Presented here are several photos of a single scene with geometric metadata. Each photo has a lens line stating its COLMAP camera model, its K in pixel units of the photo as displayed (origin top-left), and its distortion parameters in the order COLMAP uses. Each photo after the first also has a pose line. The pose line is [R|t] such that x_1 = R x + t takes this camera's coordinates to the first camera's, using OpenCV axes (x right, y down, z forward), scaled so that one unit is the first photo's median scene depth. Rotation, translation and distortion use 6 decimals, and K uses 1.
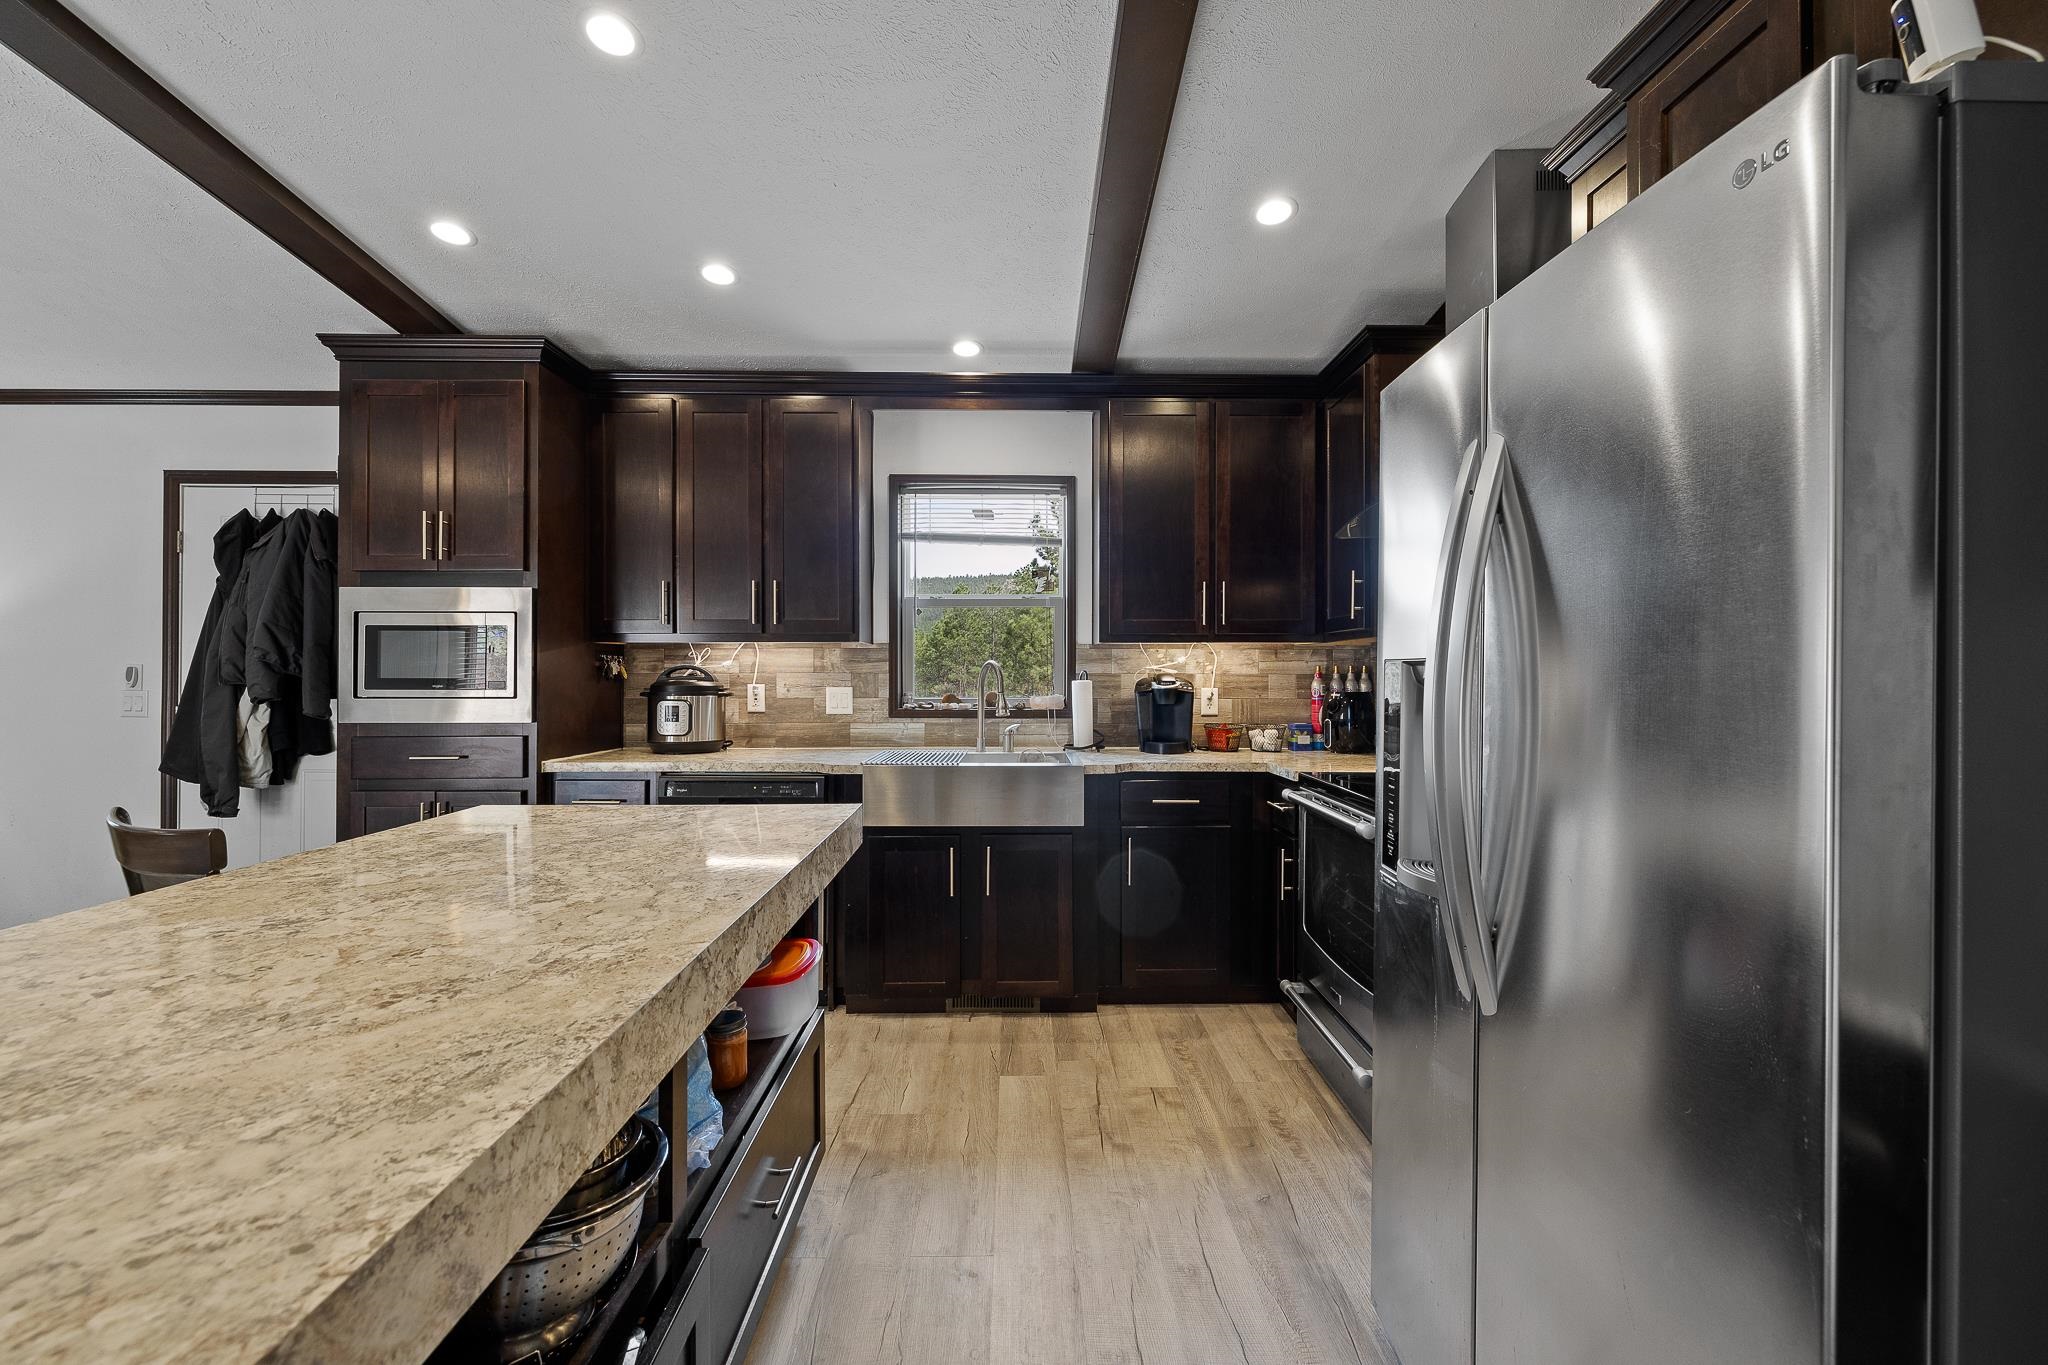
lens RADIAL K [[854.9, 0, 1037.0], [0, 854.9, 670.9], [0, 0, 1]] dist [-0.002296, 0.000759]
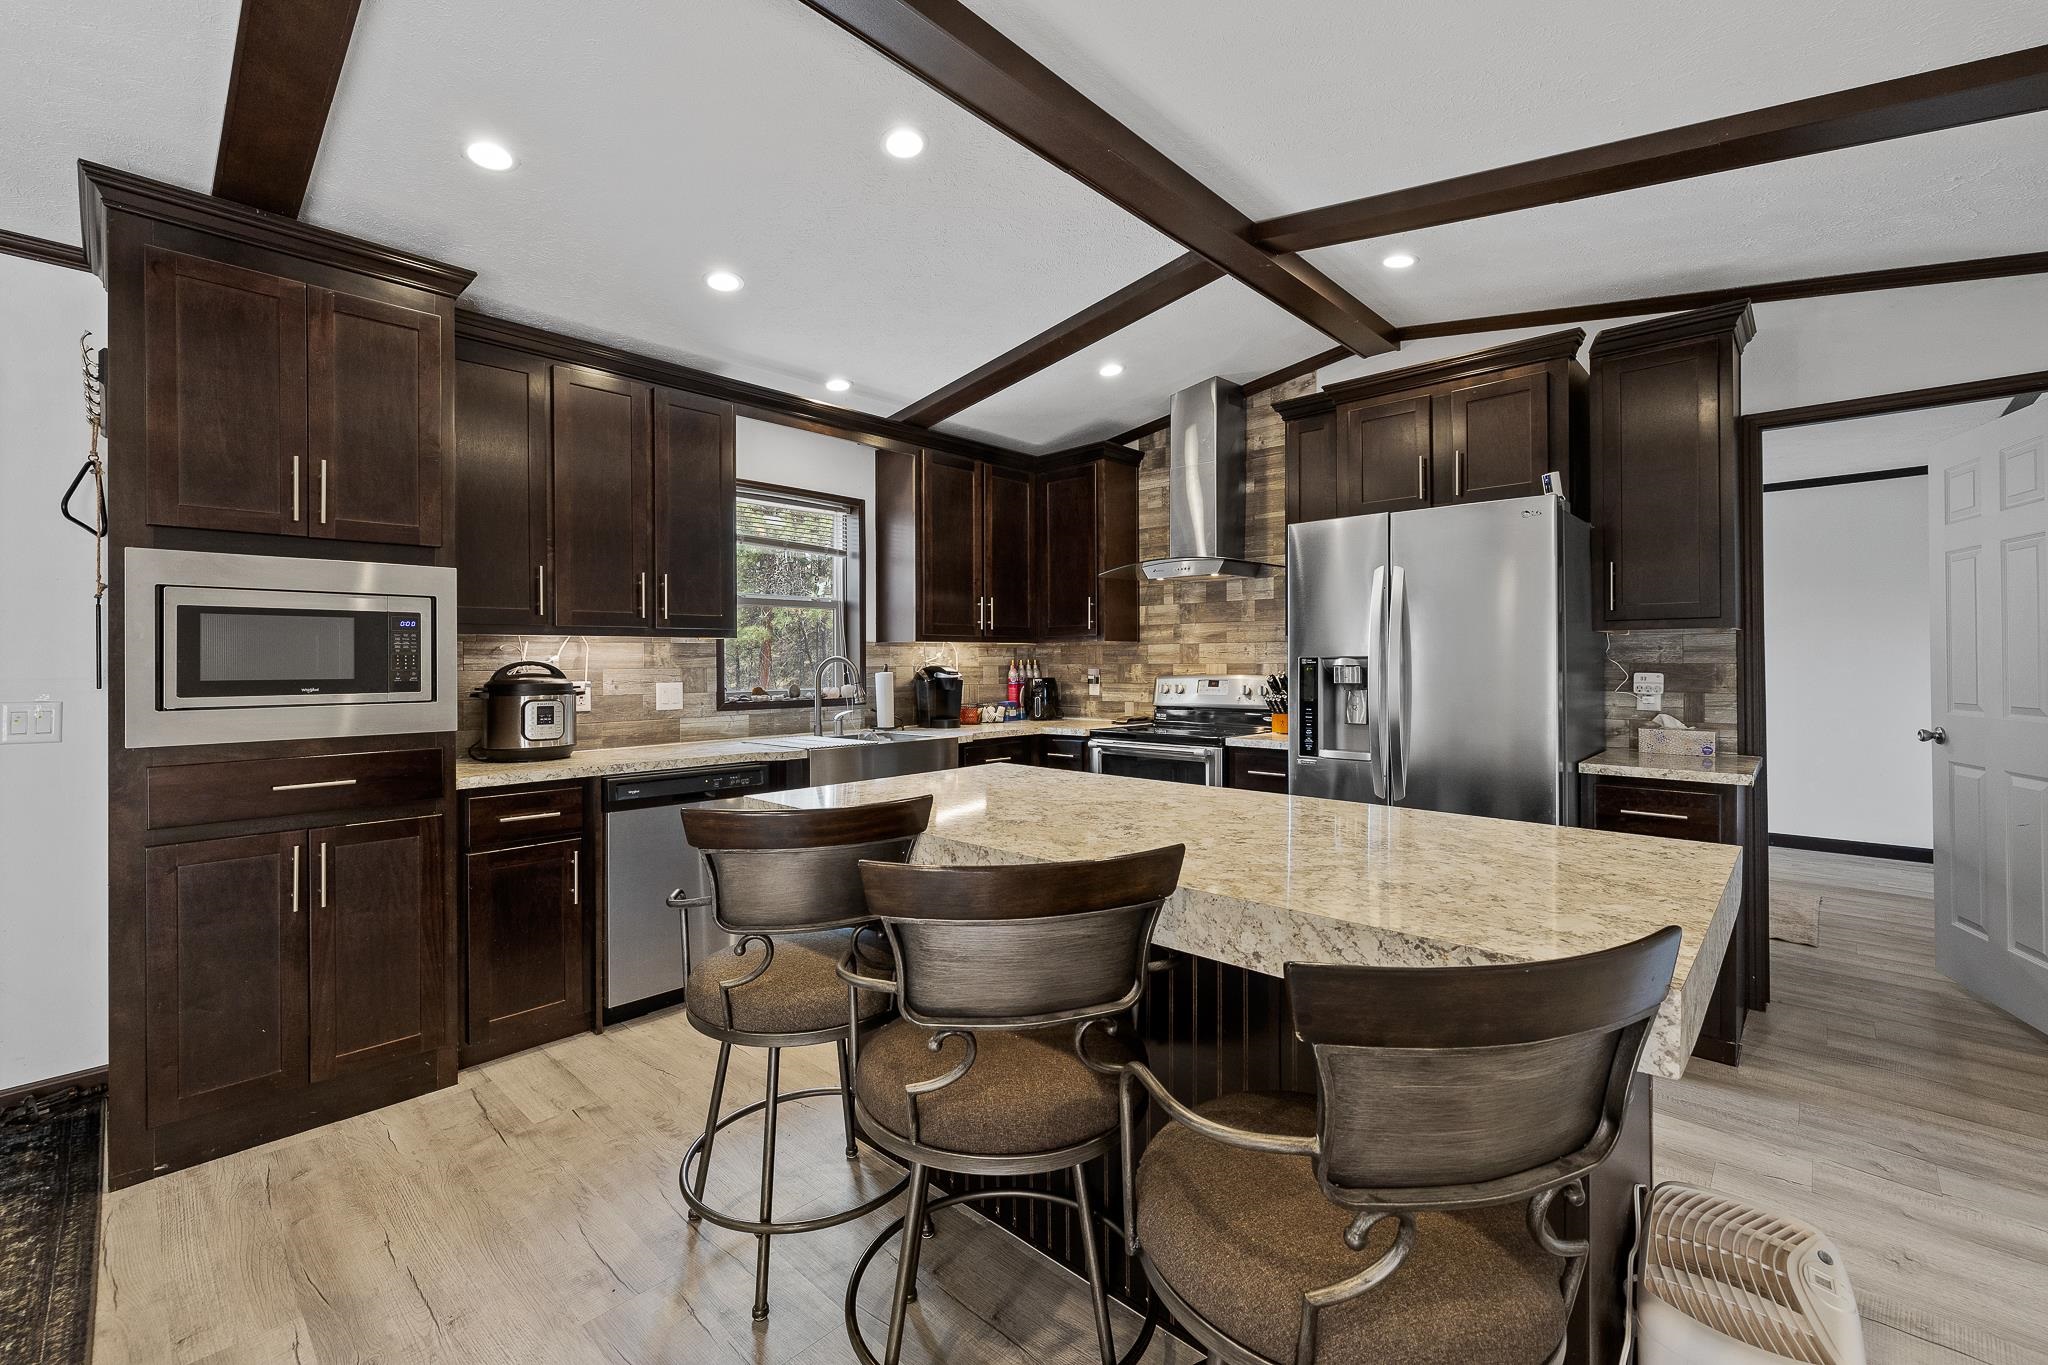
lens RADIAL K [[854.9, 0, 1029.8], [0, 854.9, 658.2], [0, 0, 1]] dist [-0.002296, 0.000759]
pose [[0.692792, -0.001916, 0.721135, -0.708992], [0.008405, 0.999950, -0.005417, -0.000285], [-0.721089, 0.009814, 0.692773, 0.017153]]
